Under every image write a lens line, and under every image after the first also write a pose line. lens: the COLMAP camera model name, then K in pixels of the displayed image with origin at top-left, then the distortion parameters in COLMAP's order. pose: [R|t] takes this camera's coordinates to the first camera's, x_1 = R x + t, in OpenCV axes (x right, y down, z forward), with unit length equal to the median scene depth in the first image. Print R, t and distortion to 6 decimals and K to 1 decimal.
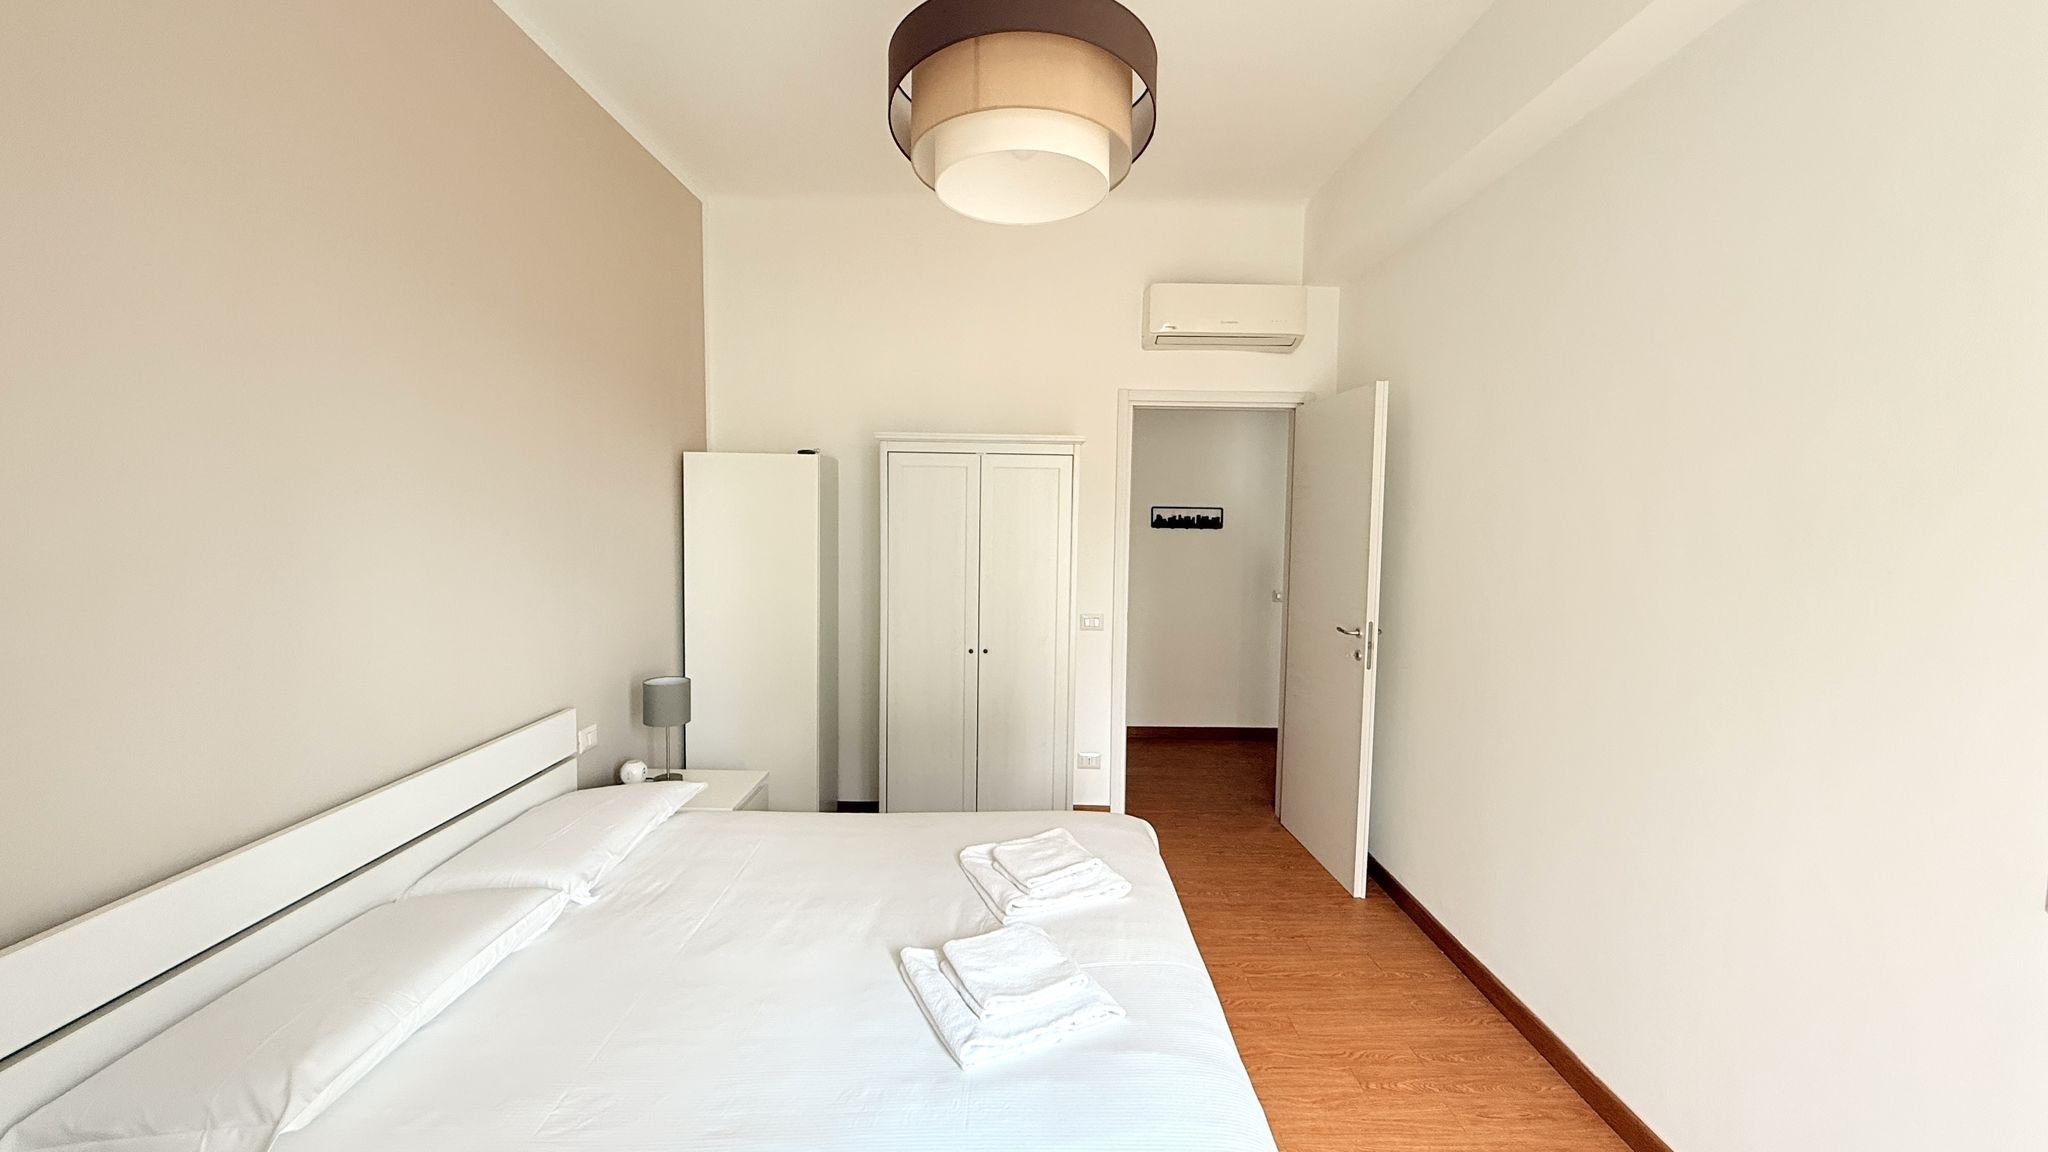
lens RADIAL K [[814.4, 0, 1024.0], [0, 814.4, 576.0], [0, 0, 1]] dist [-0.001576, 0.000398]
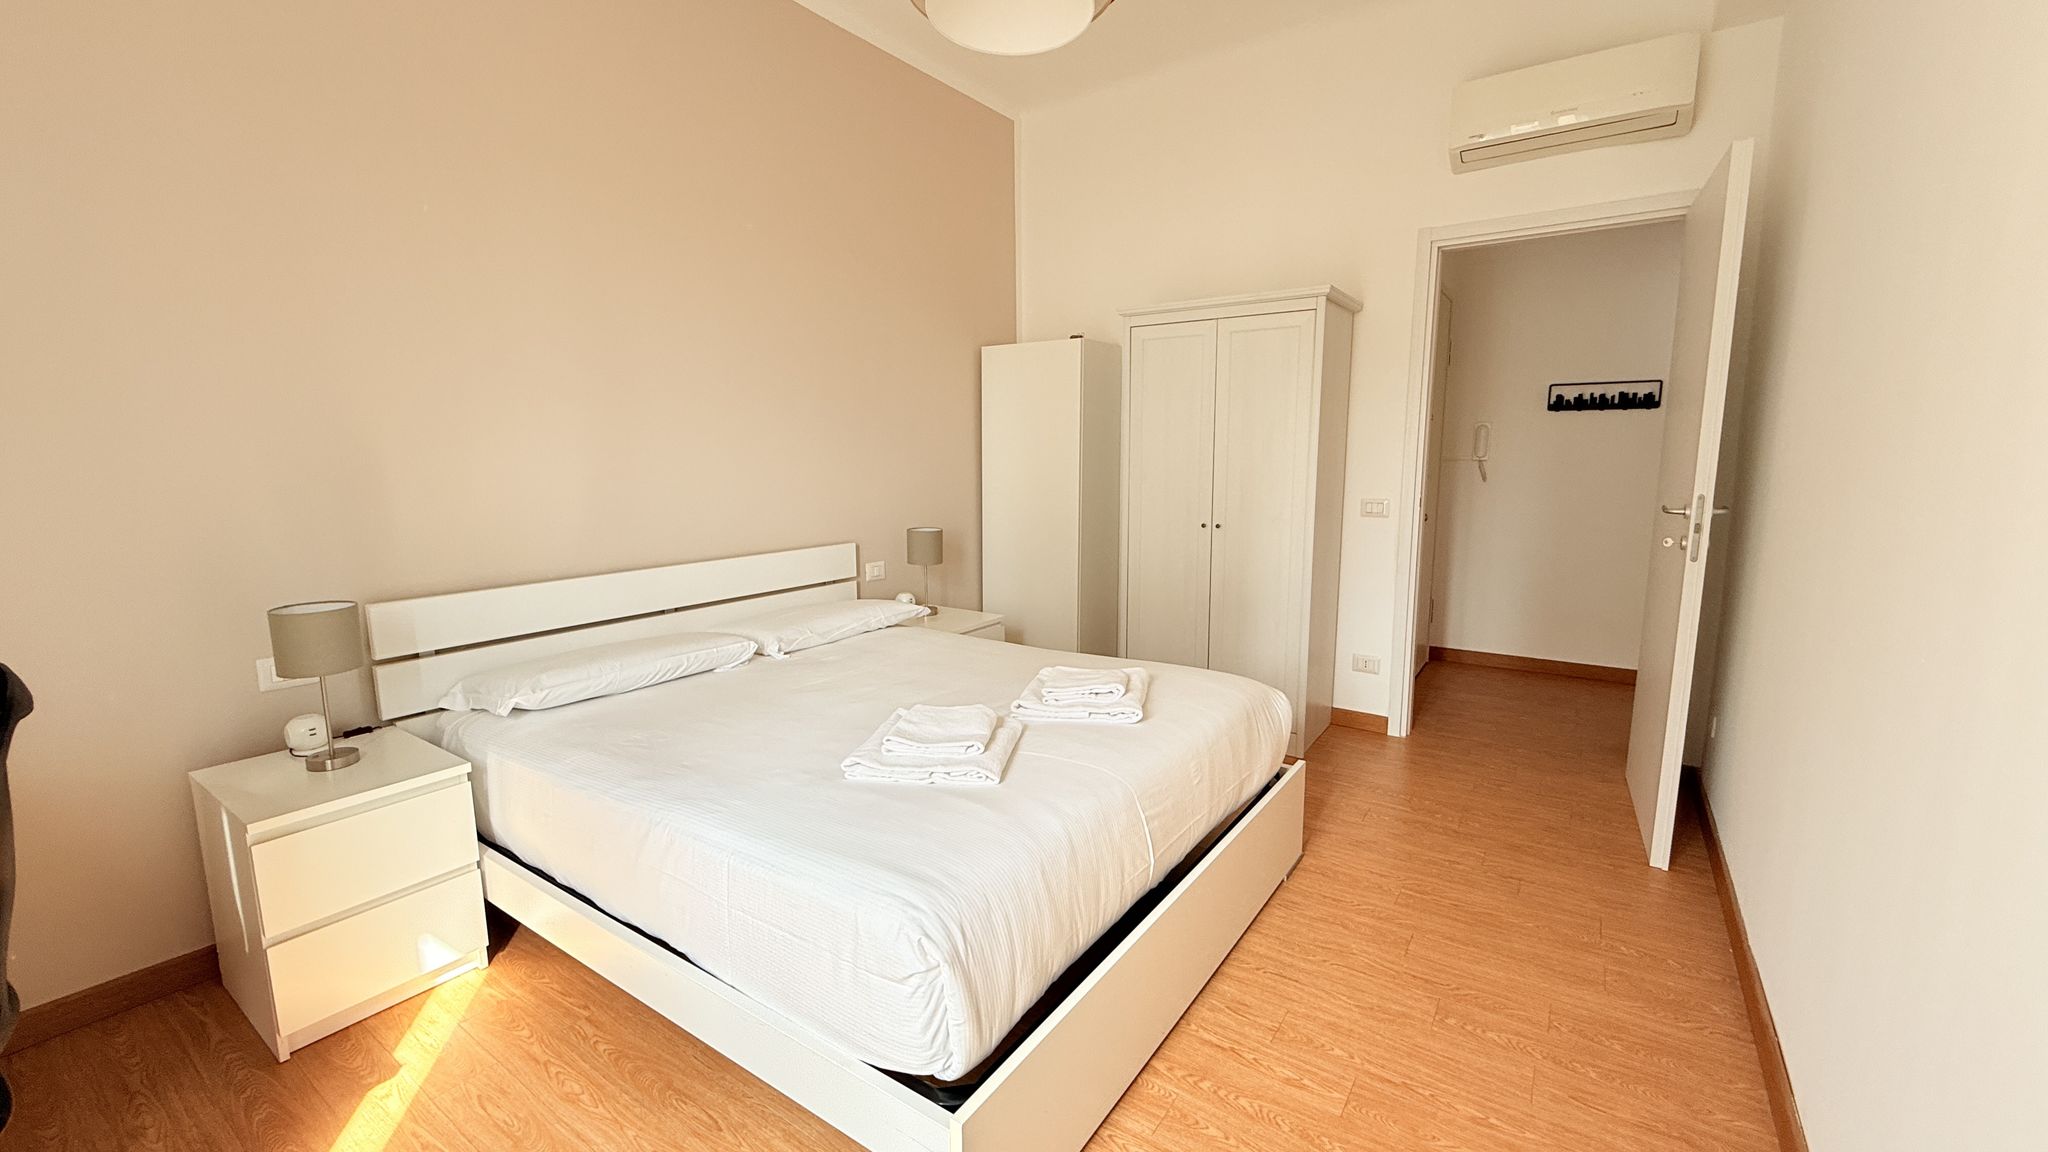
lens RADIAL K [[814.4, 0, 1024.0], [0, 814.4, 576.0], [0, 0, 1]] dist [-0.001576, 0.000398]
pose [[0.817461, 0.069695, -0.571751, 0.324498], [-0.025904, 0.996096, 0.084386, 0.075687], [0.575401, -0.054172, 0.816076, 0.066022]]
